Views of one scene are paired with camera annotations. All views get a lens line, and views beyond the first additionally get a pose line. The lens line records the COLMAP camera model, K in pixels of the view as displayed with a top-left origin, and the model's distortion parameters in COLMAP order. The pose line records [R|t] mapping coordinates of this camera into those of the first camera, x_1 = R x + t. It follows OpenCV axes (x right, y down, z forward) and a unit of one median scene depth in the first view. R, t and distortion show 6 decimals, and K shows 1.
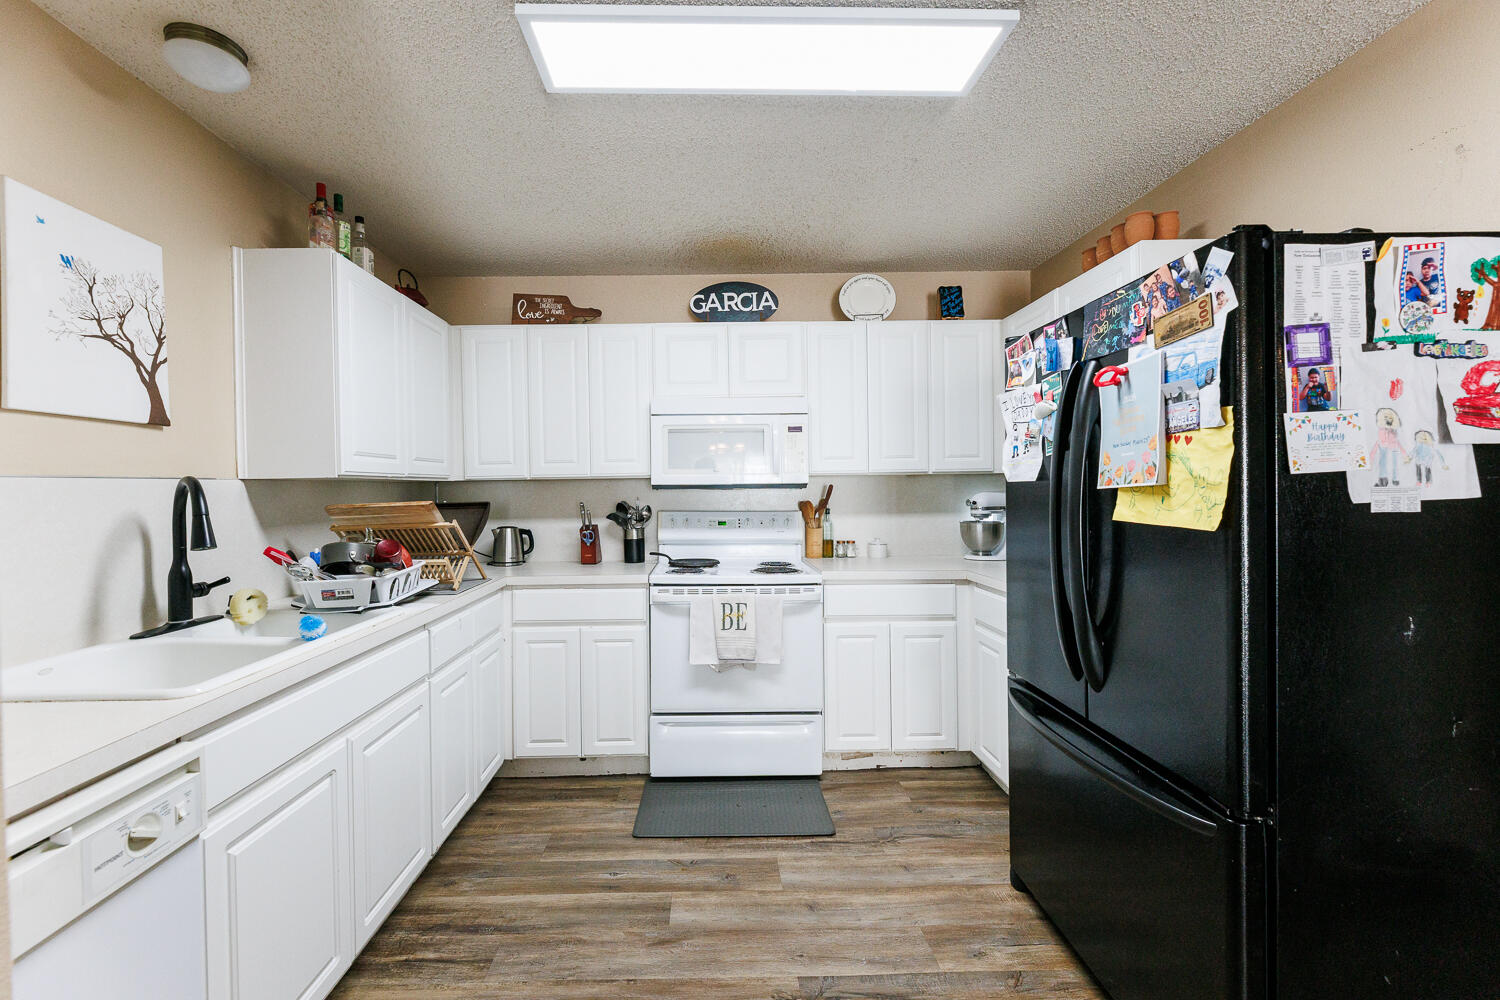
lens RADIAL K [[621.8, 0, 723.3], [0, 621.8, 493.2], [0, 0, 1]] dist [0.002413, -0.001448]
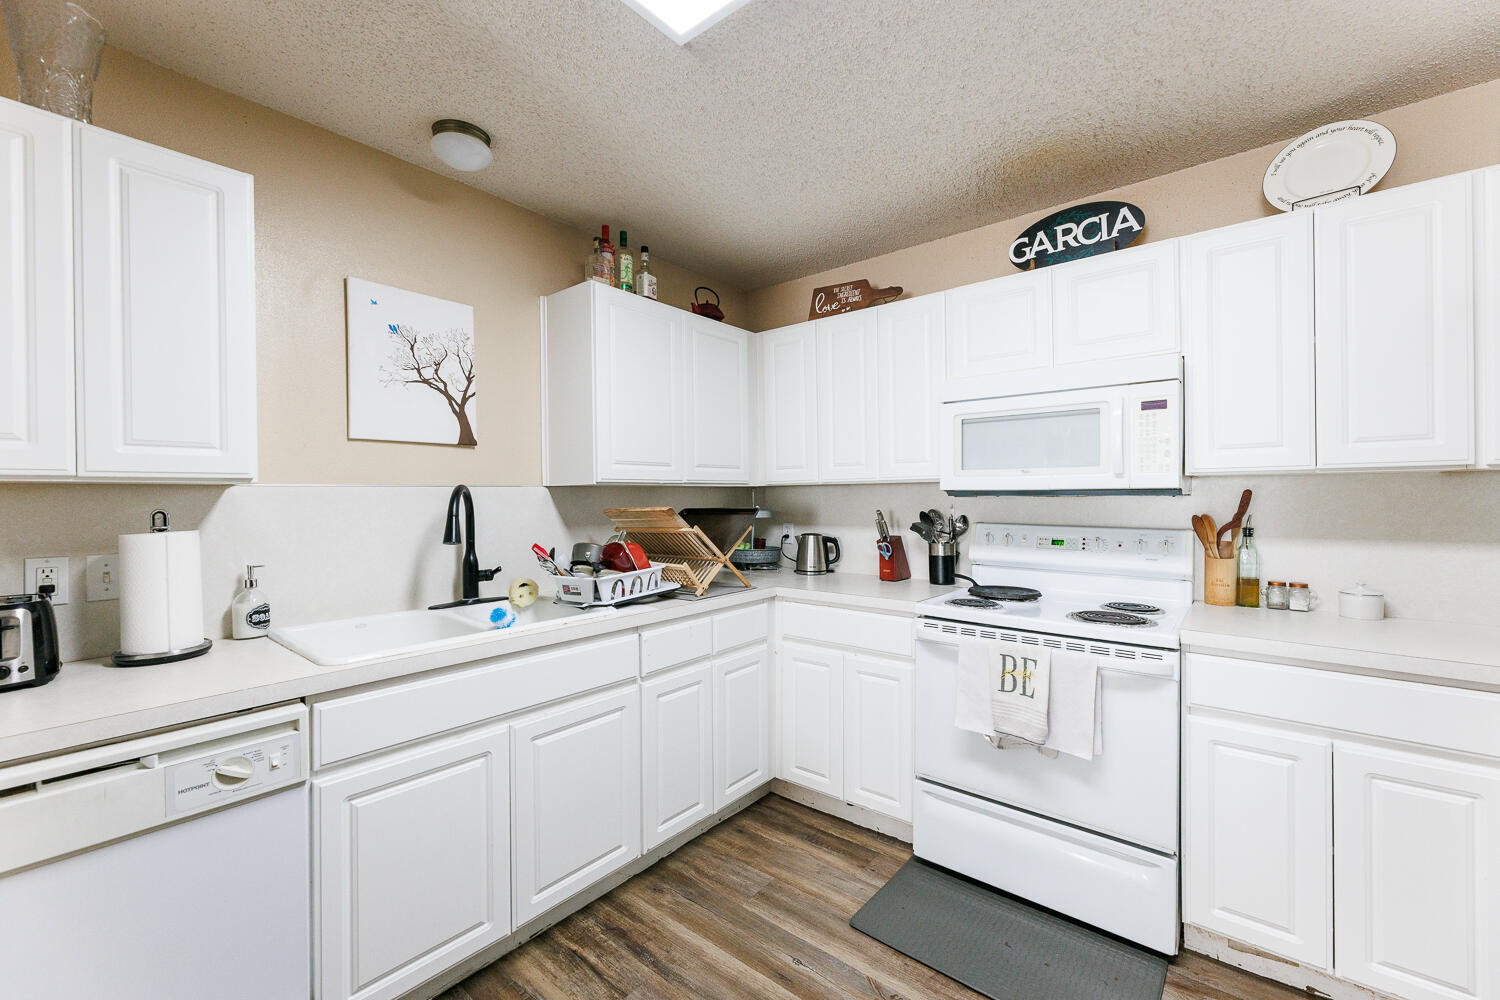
lens RADIAL K [[621.8, 0, 751.5], [0, 621.8, 494.7], [0, 0, 1]] dist [0.002413, -0.001448]
pose [[0.762534, 0.006591, -0.646914, 0.285710], [-0.006750, 0.999975, 0.002233, -0.010075], [0.646912, 0.002664, 0.762560, 0.301101]]
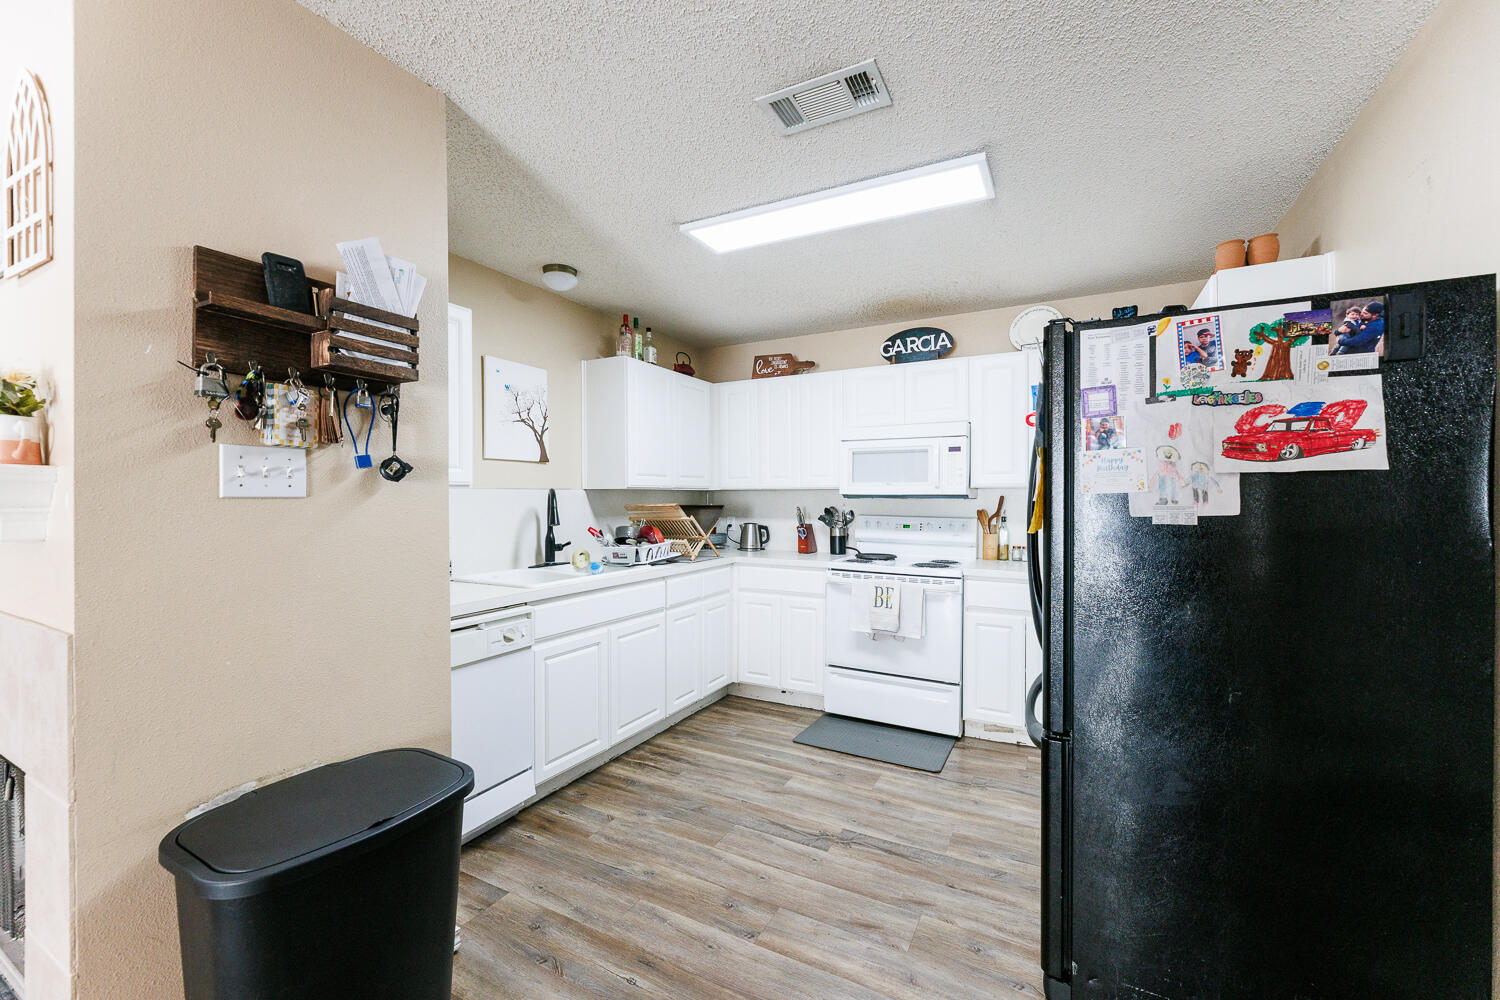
lens RADIAL K [[609.1, 0, 758.0], [0, 609.1, 500.1], [0, 0, 1]] dist [-0.002686, 0.001694]
pose [[0.878162, 0.015332, -0.478118, 0.453585], [-0.014544, 0.999880, 0.005349, -0.007503], [0.478143, 0.002256, 0.878279, -0.271472]]
